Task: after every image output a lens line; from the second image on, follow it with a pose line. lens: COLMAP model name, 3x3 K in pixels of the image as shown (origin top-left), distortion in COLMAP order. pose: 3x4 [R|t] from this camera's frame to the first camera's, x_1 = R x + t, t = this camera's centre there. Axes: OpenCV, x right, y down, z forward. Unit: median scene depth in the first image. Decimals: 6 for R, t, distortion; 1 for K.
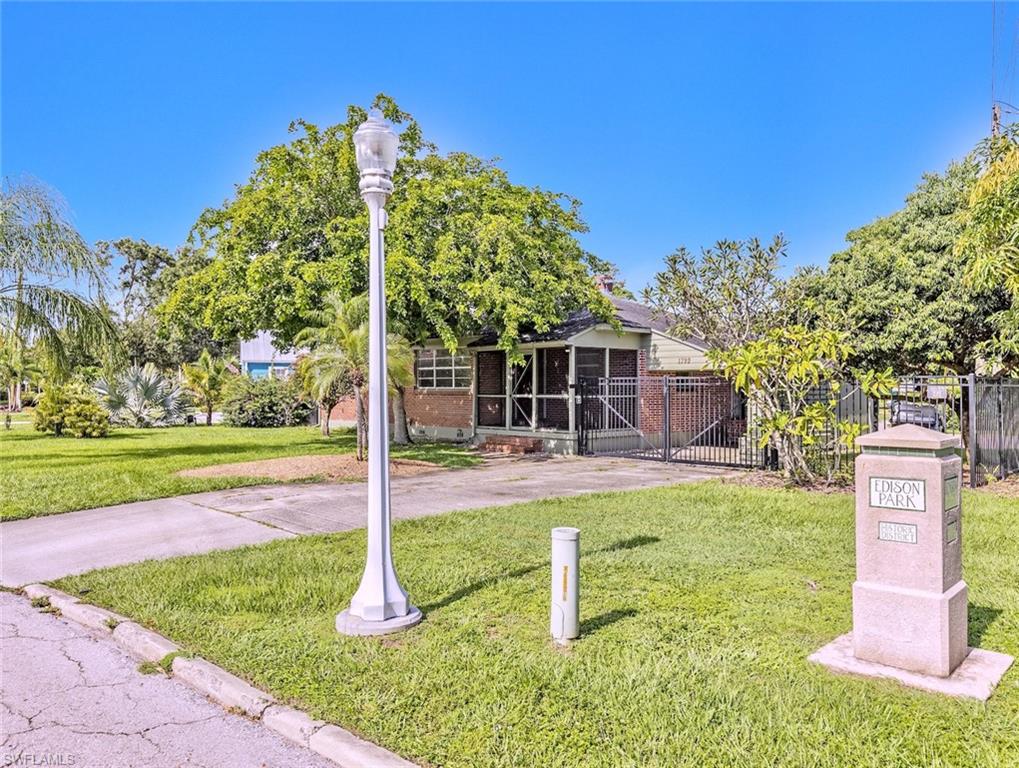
lens RADIAL K [[810.8, 0, 509.5], [0, 810.8, 384.0], [0, 0, 1]] dist [-0.002054, -0.001867]
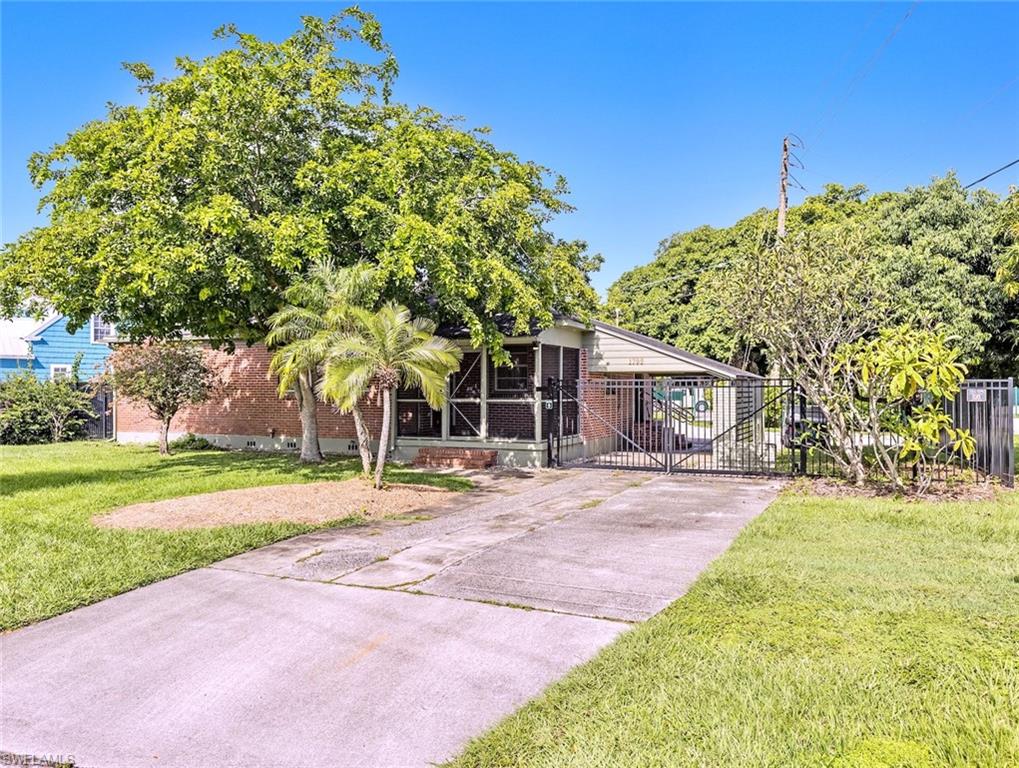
lens RADIAL K [[810.8, 0, 509.5], [0, 810.8, 384.0], [0, 0, 1]] dist [-0.002054, -0.001867]
pose [[0.918577, 0.000448, 0.395241, -0.284761], [0.000064, 0.999999, -0.001282, -0.001531], [-0.395241, 0.001202, 0.918577, 0.201989]]
